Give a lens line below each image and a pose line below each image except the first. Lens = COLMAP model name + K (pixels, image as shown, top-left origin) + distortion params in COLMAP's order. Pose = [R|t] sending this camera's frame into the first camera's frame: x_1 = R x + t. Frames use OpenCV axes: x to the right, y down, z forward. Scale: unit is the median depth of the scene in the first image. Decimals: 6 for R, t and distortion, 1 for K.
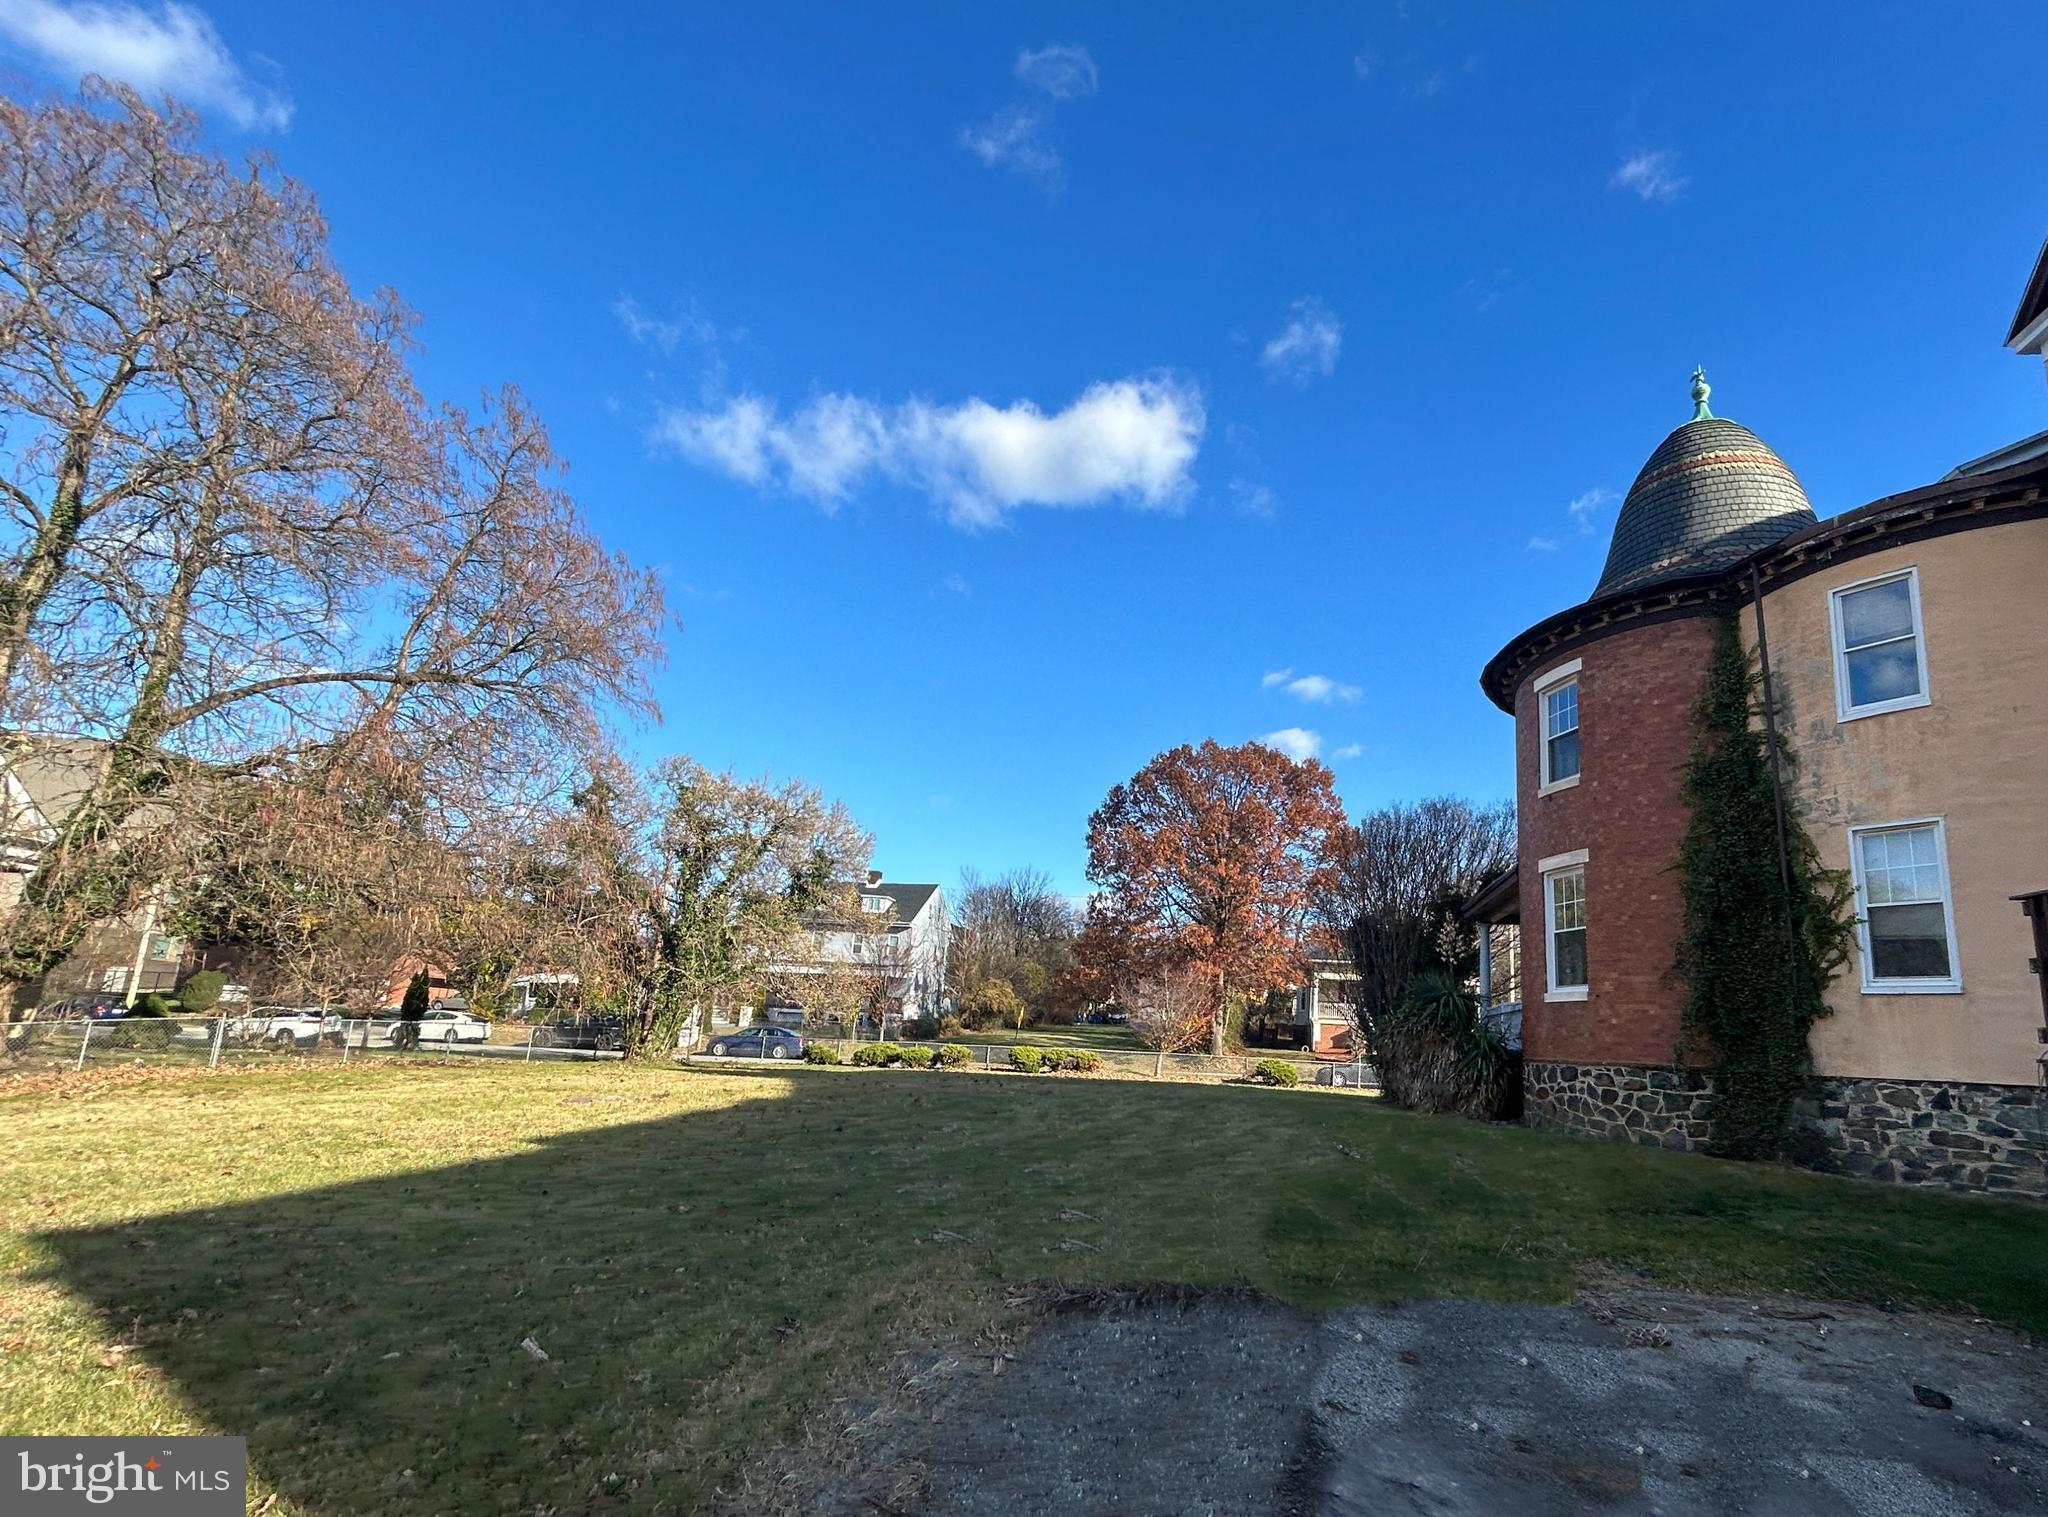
lens RADIAL K [[1038.3, 0, 1176.6], [0, 1038.3, 831.2], [0, 0, 1]] dist [0.003044, -0.001007]
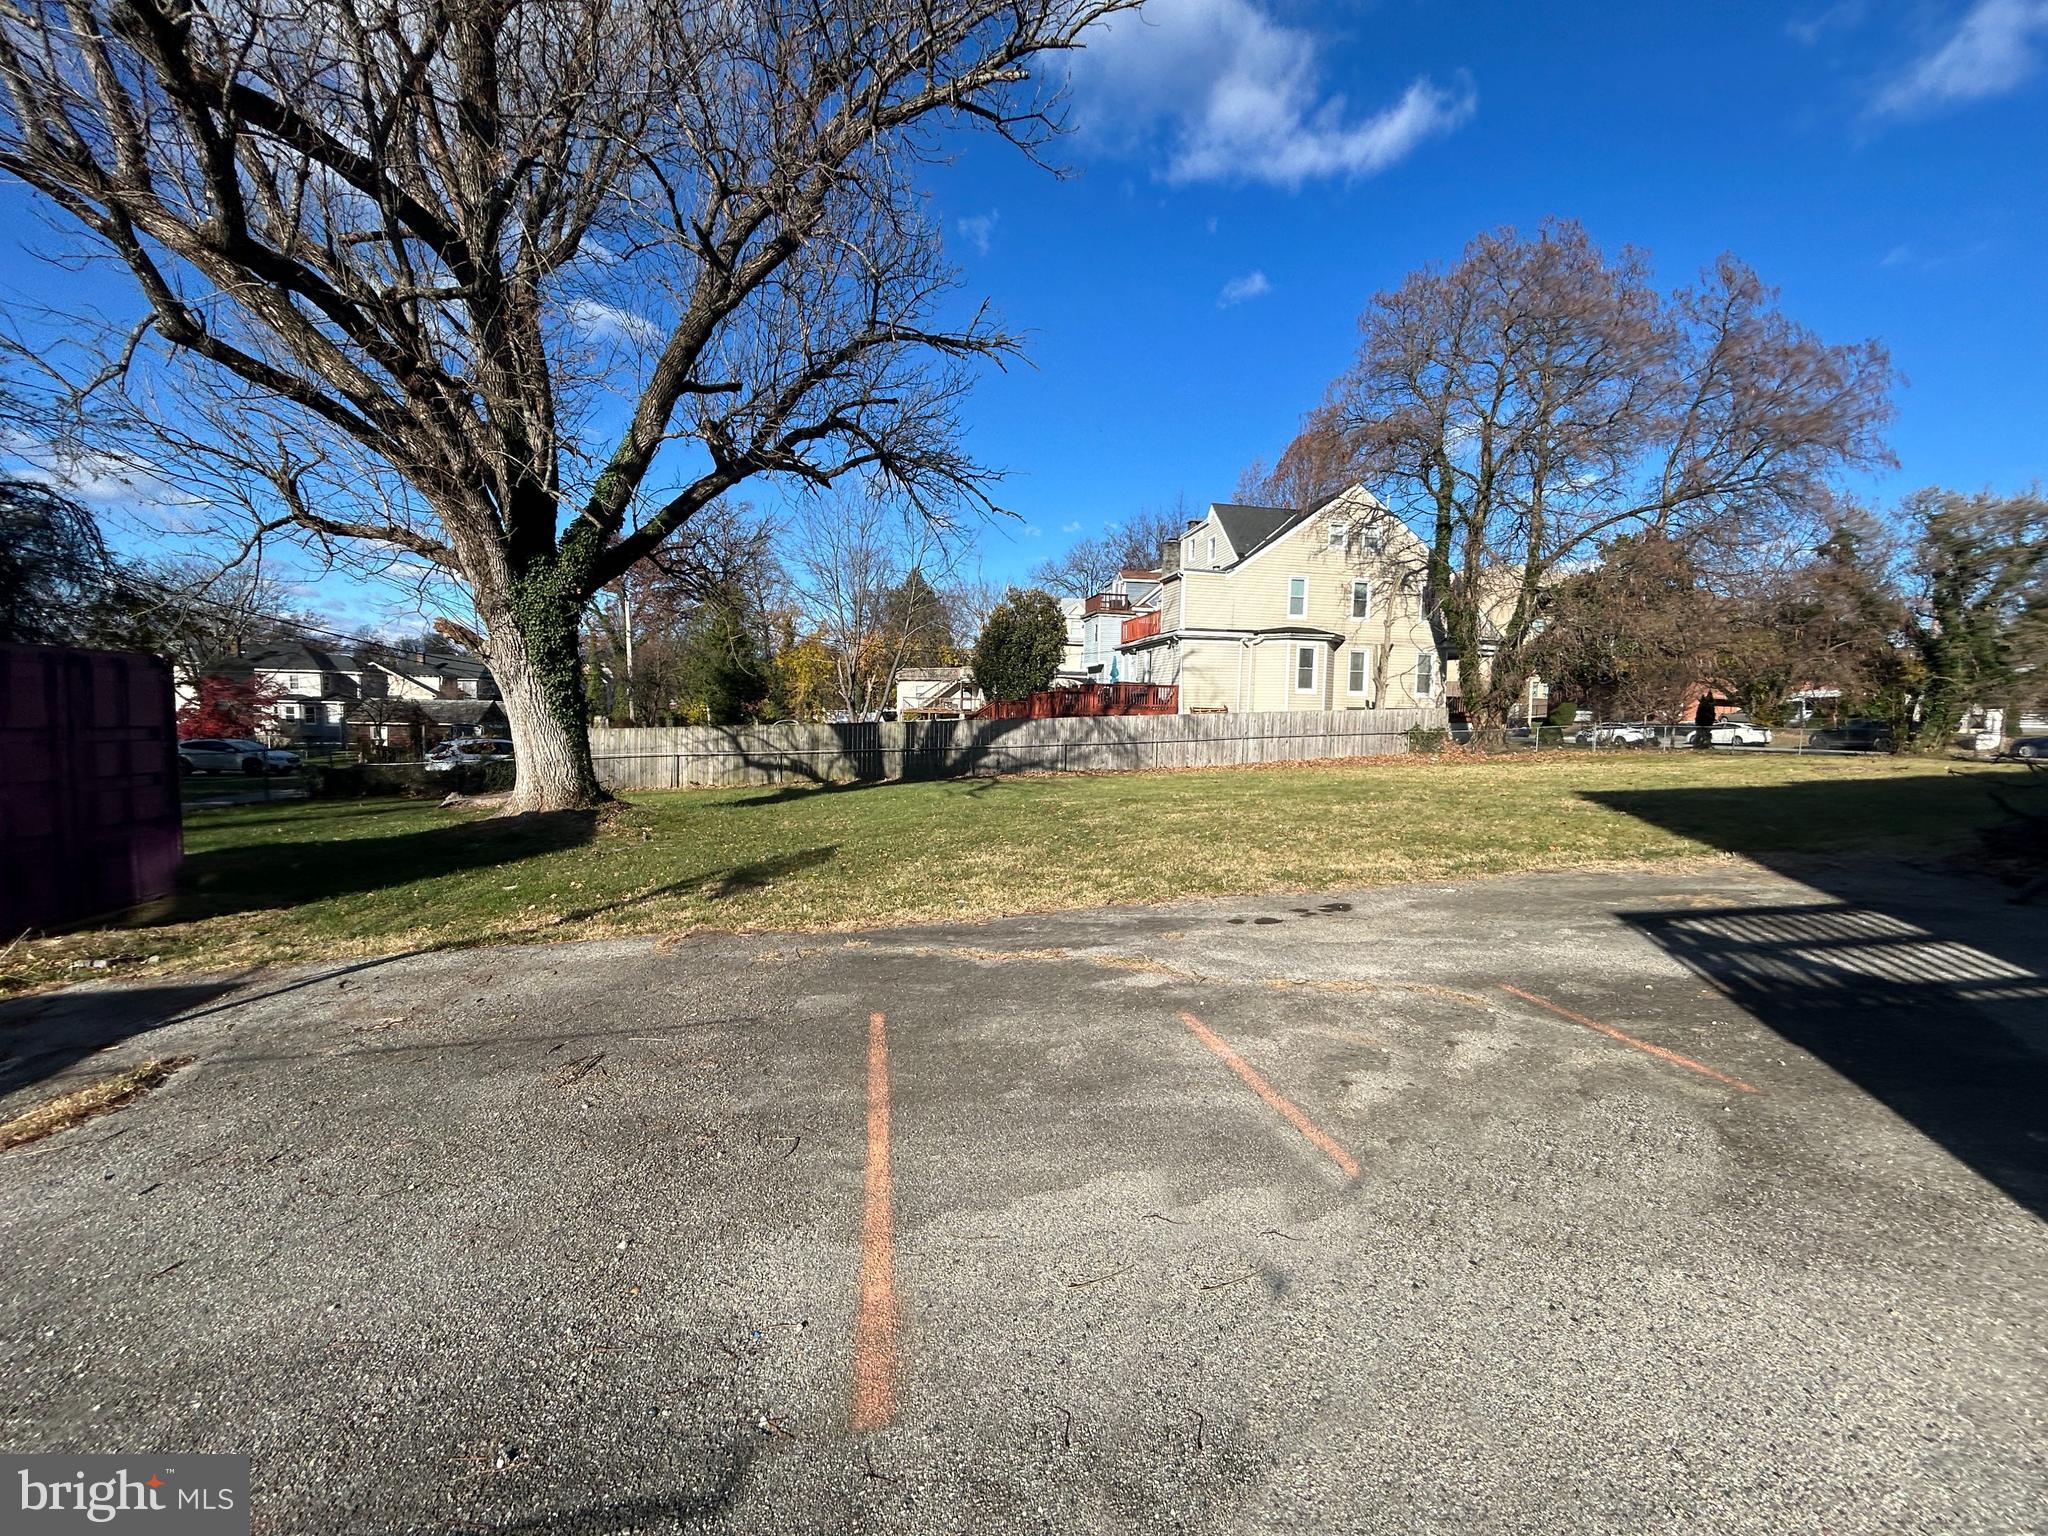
lens RADIAL K [[826.8, 0, 1023.4], [0, 826.8, 769.7], [0, 0, 1]] dist [0.000277, 0.000451]
pose [[0.252923, 0.024684, -0.967171, 0.143957], [0.187409, 0.979490, 0.074007, -0.024192], [0.949162, -0.199974, 0.243110, -0.197825]]
